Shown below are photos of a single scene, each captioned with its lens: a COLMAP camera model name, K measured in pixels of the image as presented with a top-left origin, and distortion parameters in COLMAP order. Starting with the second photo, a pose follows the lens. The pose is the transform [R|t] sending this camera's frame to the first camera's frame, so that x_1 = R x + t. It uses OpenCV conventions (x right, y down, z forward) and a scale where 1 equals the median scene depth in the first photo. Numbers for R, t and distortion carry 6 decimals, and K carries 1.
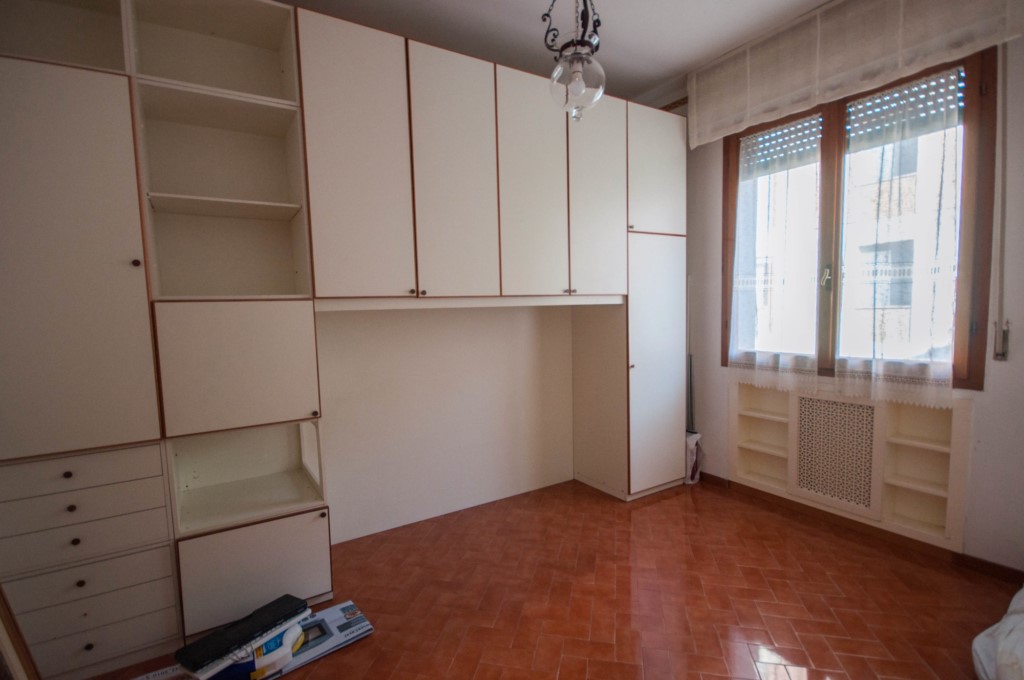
lens RADIAL K [[467.2, 0, 509.9], [0, 467.2, 343.1], [0, 0, 1]] dist [0.004279, -0.007654]
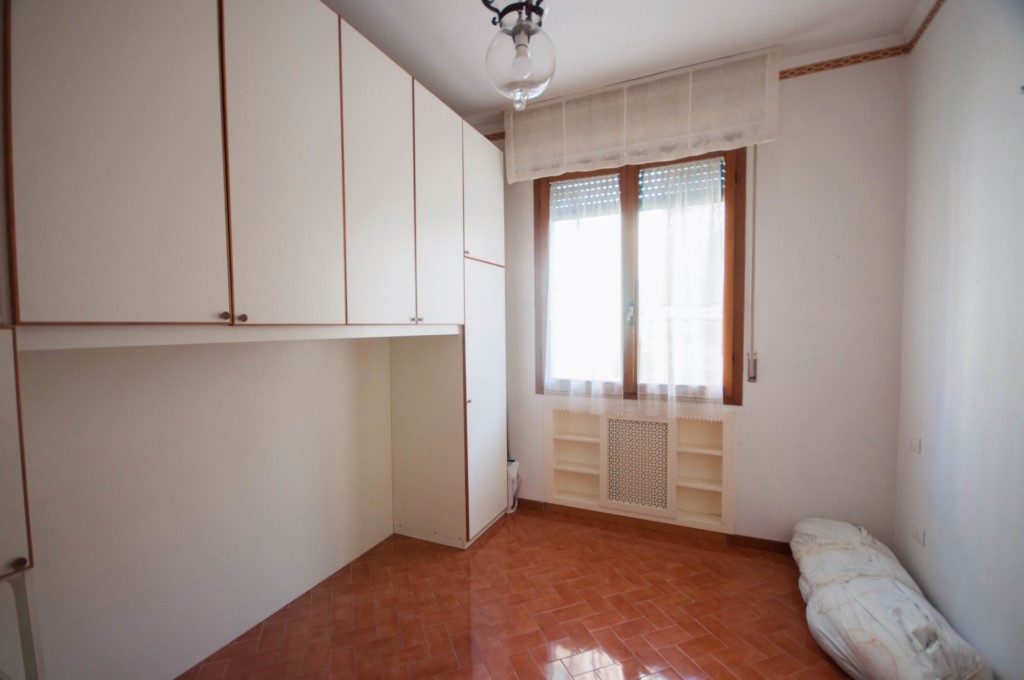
lens RADIAL K [[443.7, 0, 511.1], [0, 443.7, 346.7], [0, 0, 1]] dist [-0.003226, -0.000735]
pose [[0.844540, -0.004090, 0.535476, -0.154210], [0.026095, 0.999097, -0.033526, -0.029706], [-0.534856, 0.042287, 0.843885, 0.226568]]
